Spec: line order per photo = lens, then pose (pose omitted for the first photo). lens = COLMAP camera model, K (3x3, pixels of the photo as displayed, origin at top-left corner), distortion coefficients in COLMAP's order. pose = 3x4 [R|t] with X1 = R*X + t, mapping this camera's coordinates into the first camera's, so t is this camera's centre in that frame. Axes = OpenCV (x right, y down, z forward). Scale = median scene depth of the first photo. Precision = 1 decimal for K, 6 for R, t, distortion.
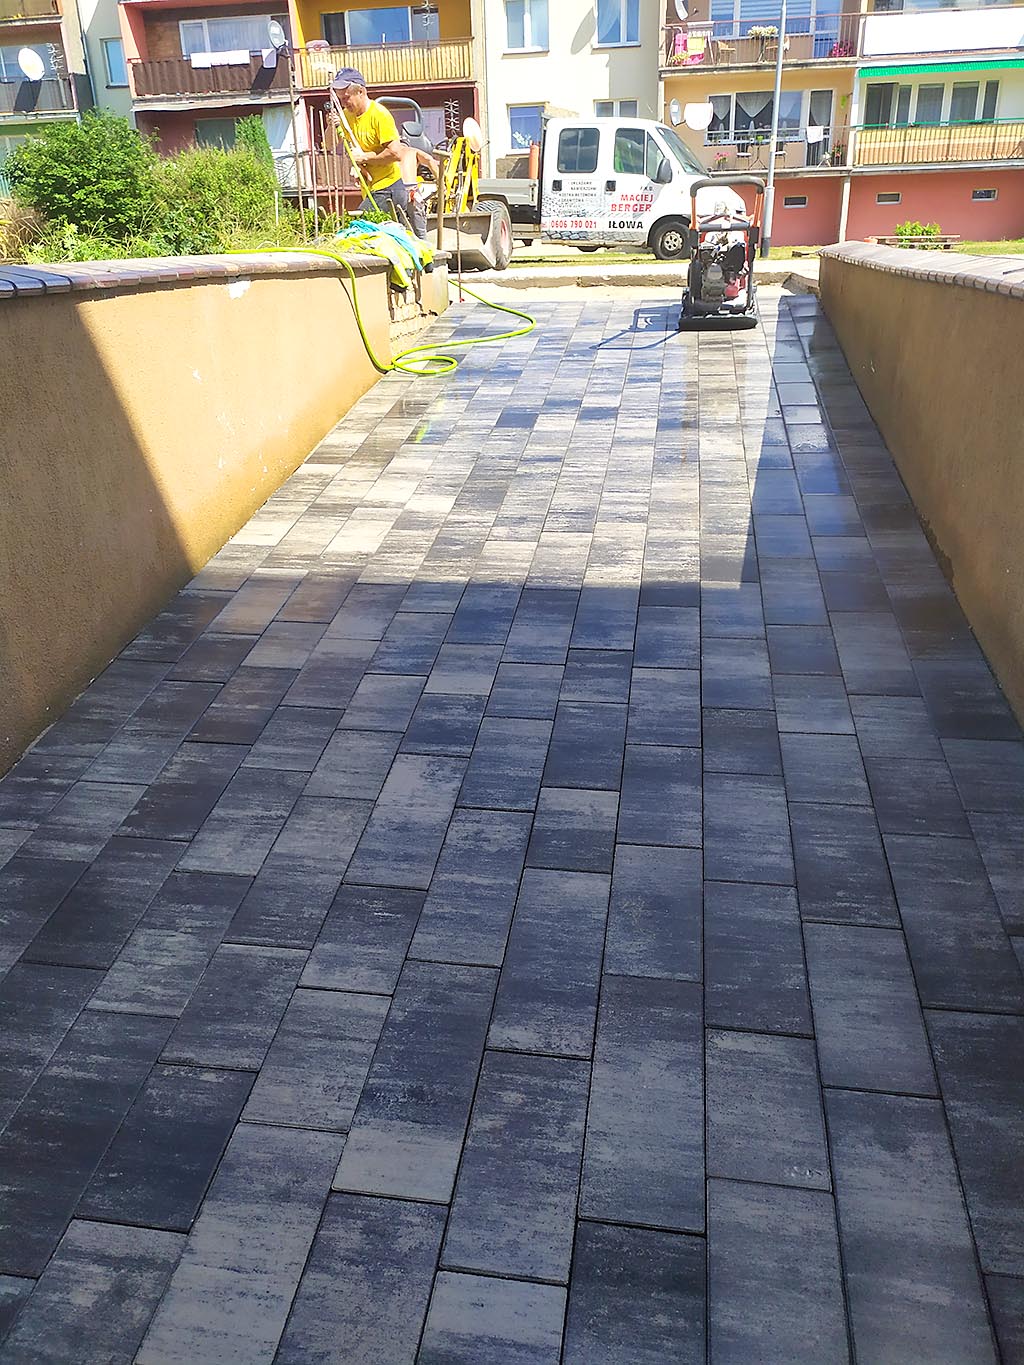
lens RADIAL K [[1032.3, 0, 512.0], [0, 1032.3, 682.5], [0, 0, 1]] dist [0.040065, -0.004891]
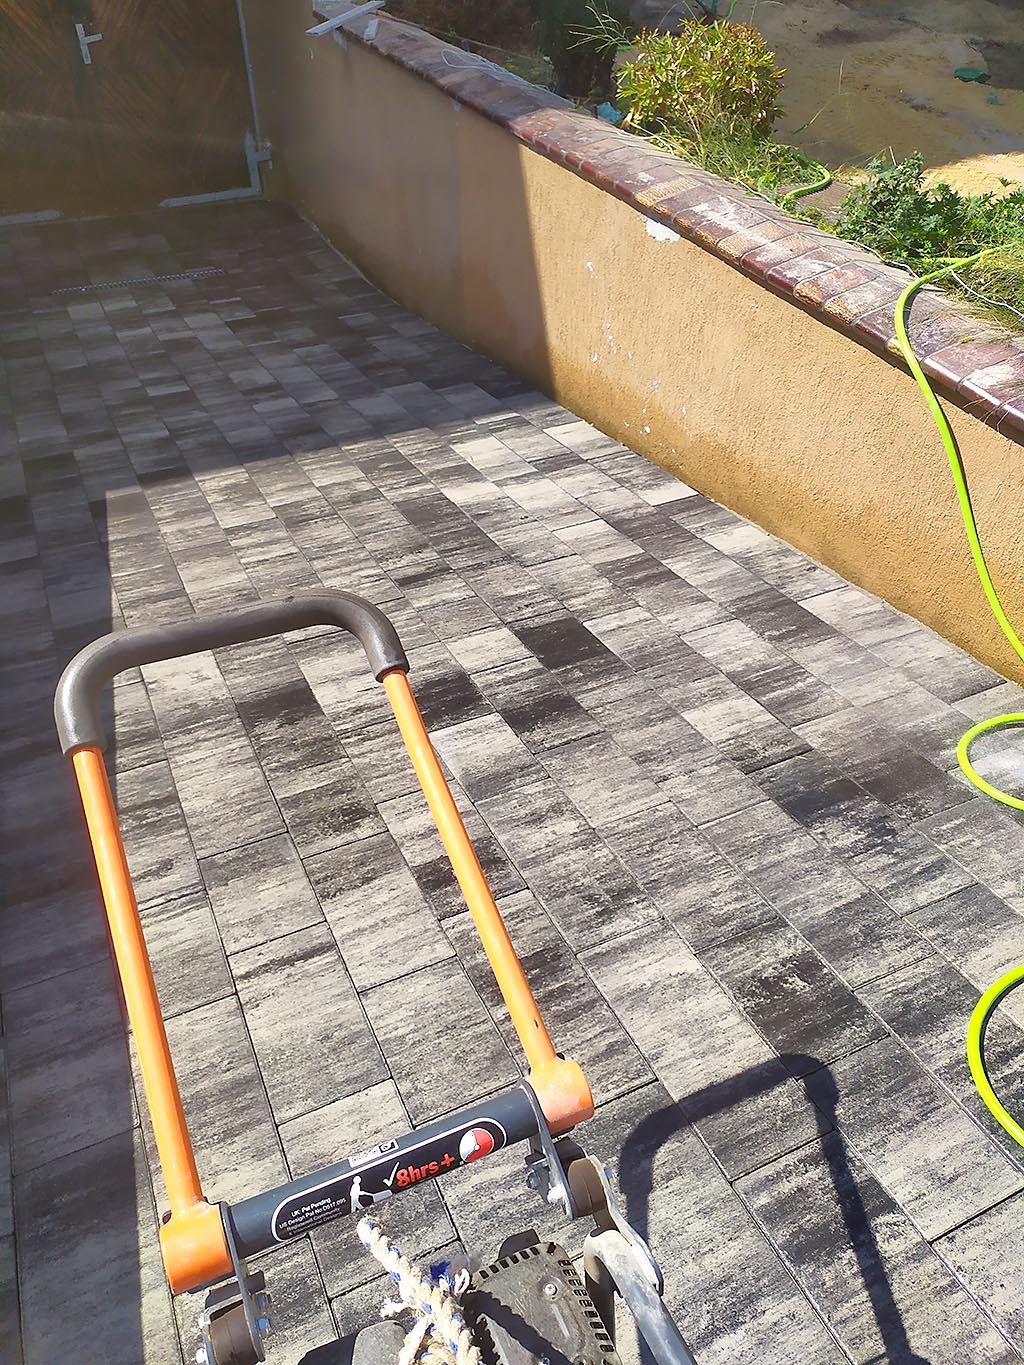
lens RADIAL K [[1032.3, 0, 512.0], [0, 1032.3, 682.5], [0, 0, 1]] dist [0.040065, -0.004891]
pose [[-0.832152, 0.375062, -0.408474, 0.359571], [-0.208914, 0.470292, 0.857427, -0.976457], [0.513690, 0.798846, -0.312999, 1.600375]]
